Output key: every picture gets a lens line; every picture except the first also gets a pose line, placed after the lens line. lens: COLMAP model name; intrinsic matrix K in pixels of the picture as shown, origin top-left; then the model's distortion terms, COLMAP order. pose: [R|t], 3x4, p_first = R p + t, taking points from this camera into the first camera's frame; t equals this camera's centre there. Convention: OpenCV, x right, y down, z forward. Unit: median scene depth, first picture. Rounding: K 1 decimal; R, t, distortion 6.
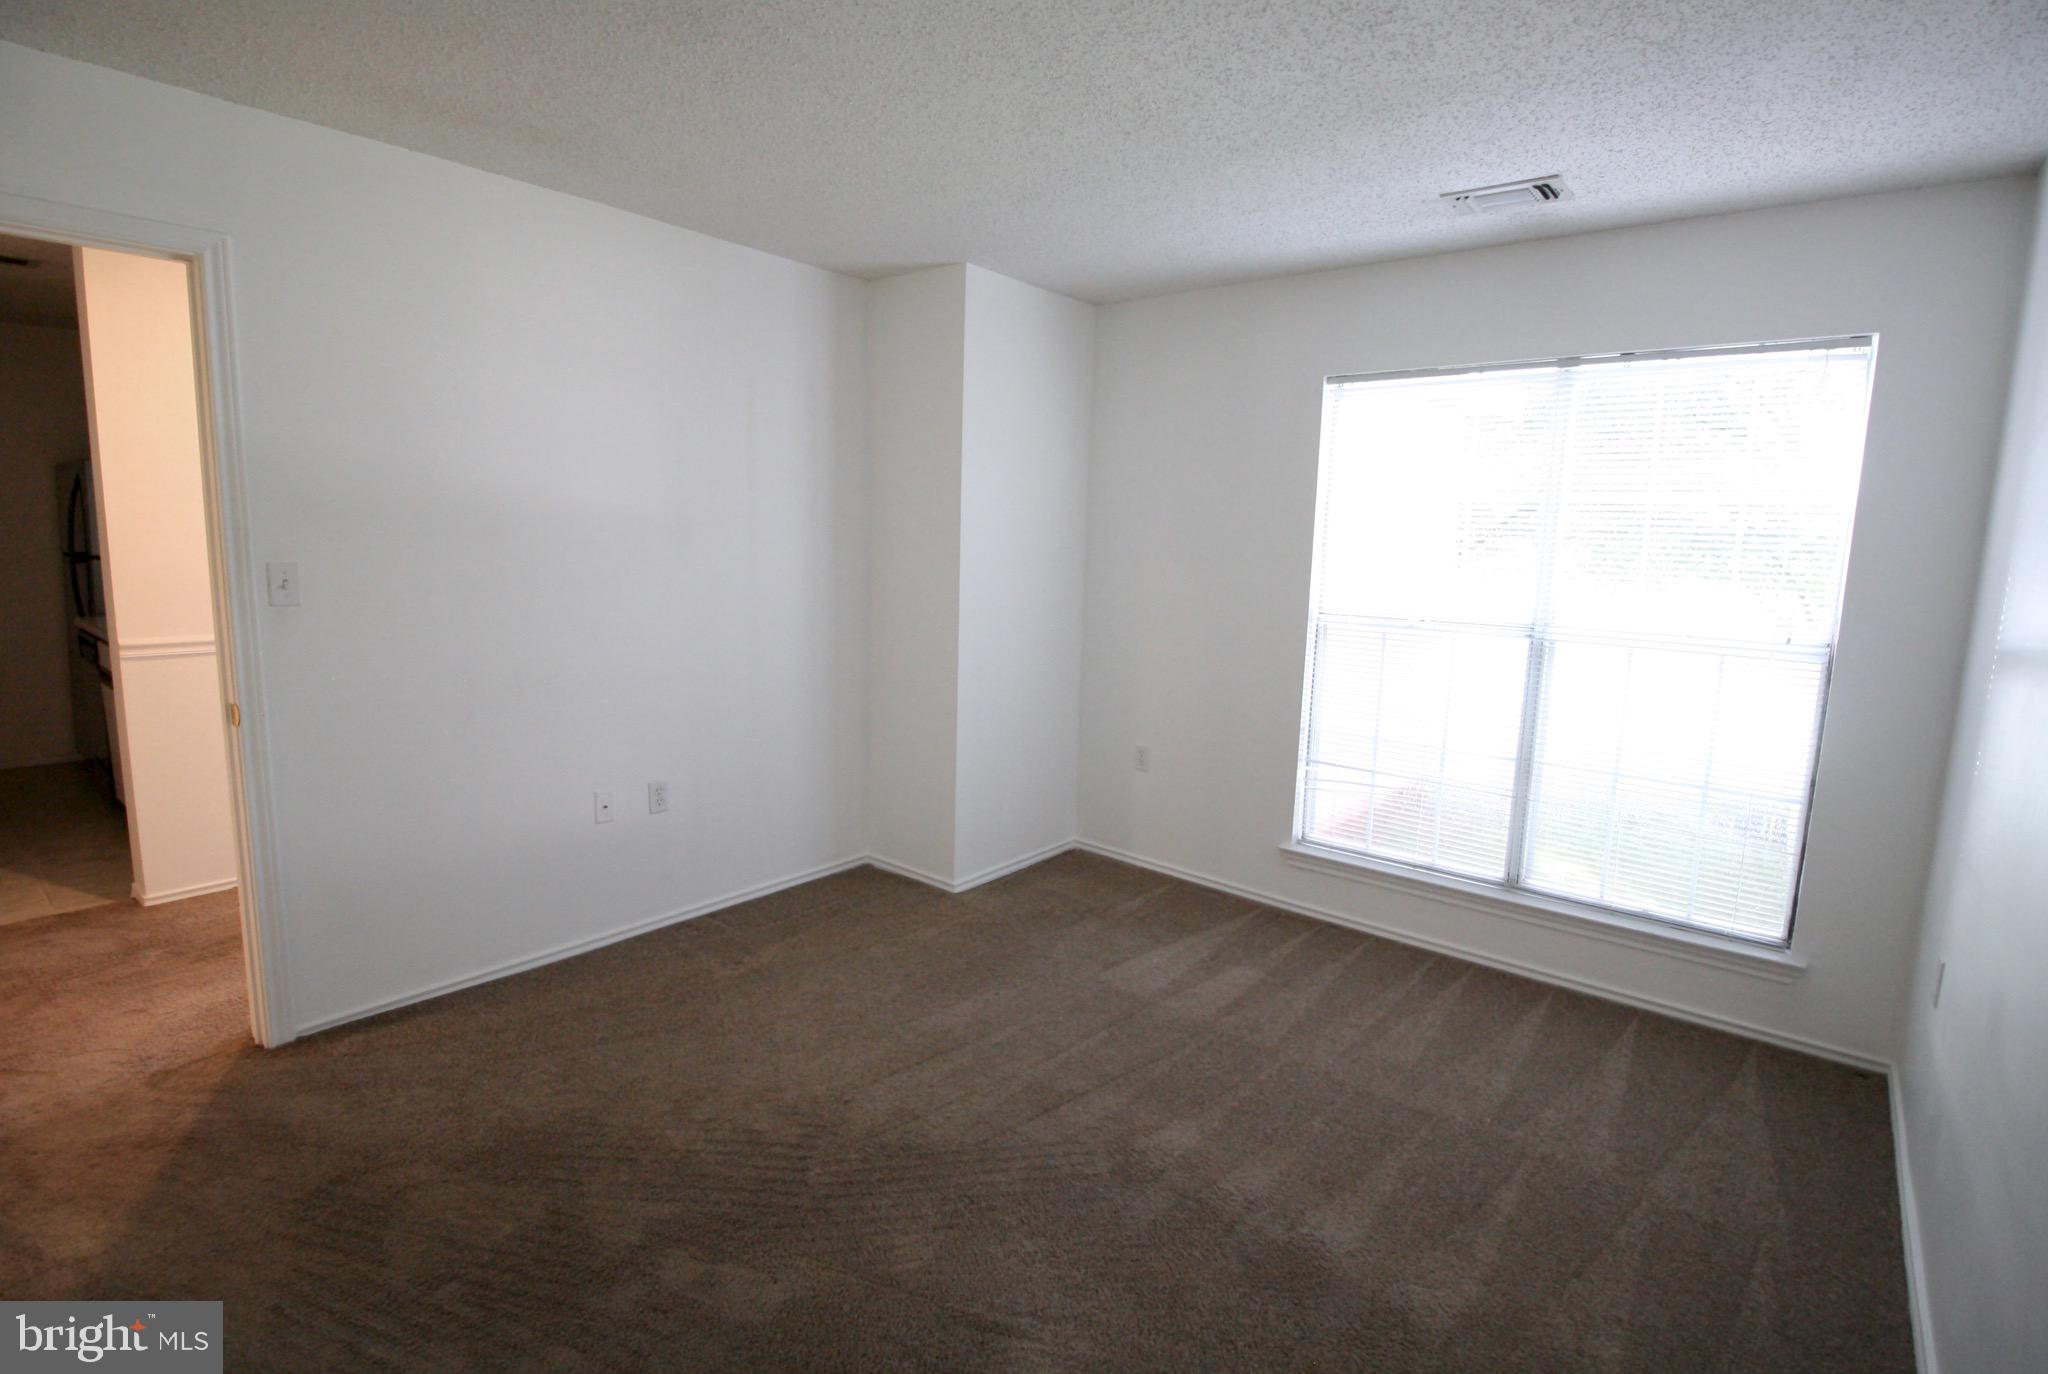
lens RADIAL K [[993.6, 0, 1021.5], [0, 993.6, 672.7], [0, 0, 1]] dist [-0.003212, -0.000187]
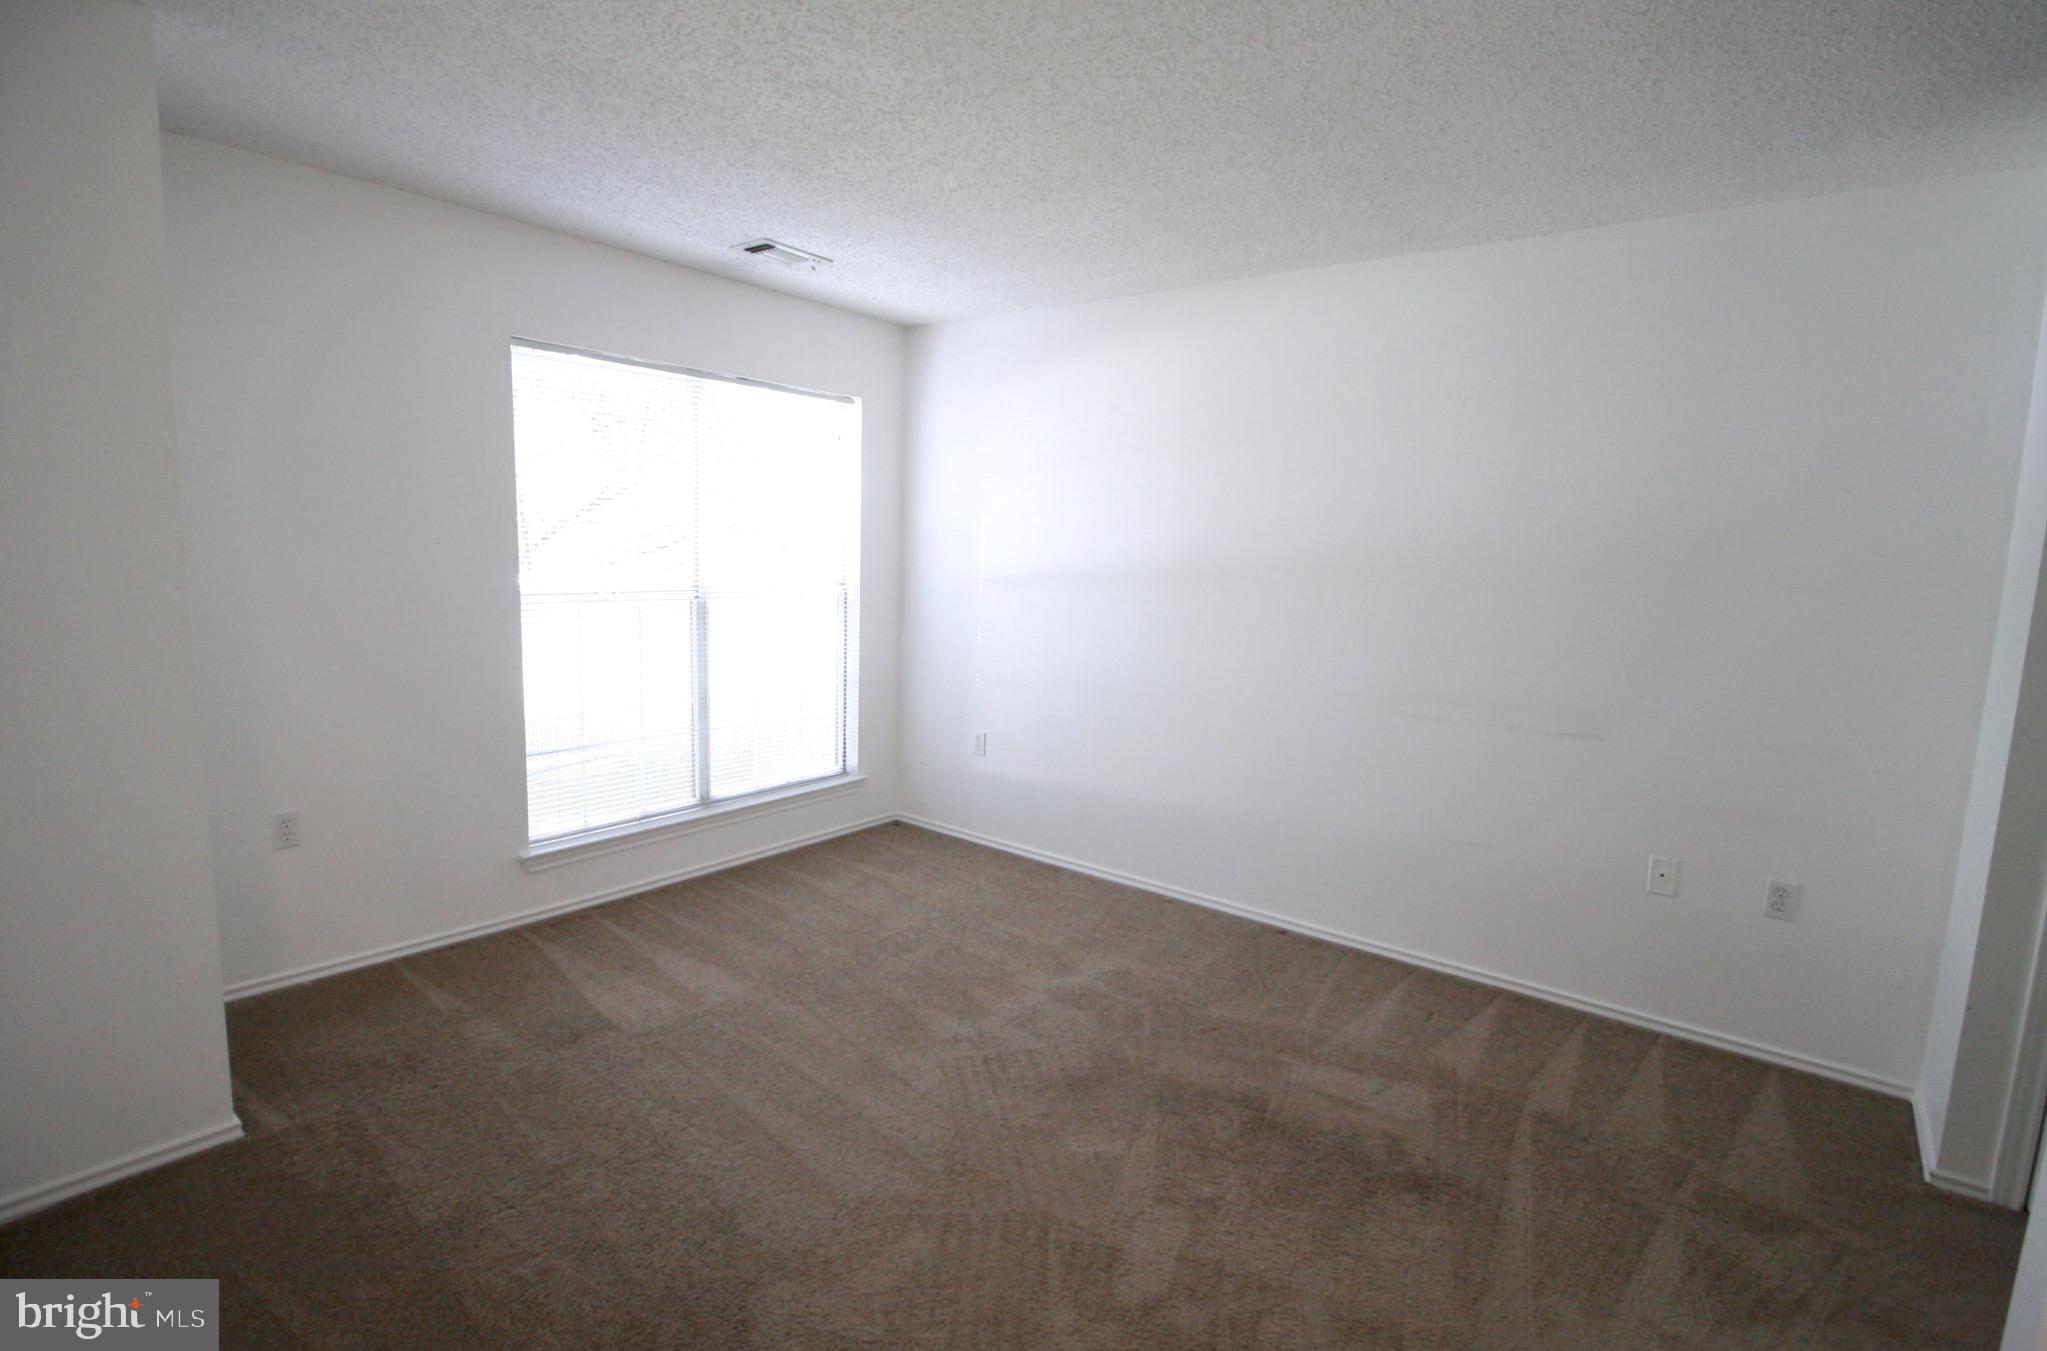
lens RADIAL K [[980.6, 0, 1038.4], [0, 980.6, 671.8], [0, 0, 1]] dist [0.001891, -0.010140]
pose [[-0.018670, -0.163103, 0.986432, -0.678669], [0.108296, 0.980470, 0.164167, -0.097075], [-0.993943, 0.109892, -0.000642, 0.580069]]
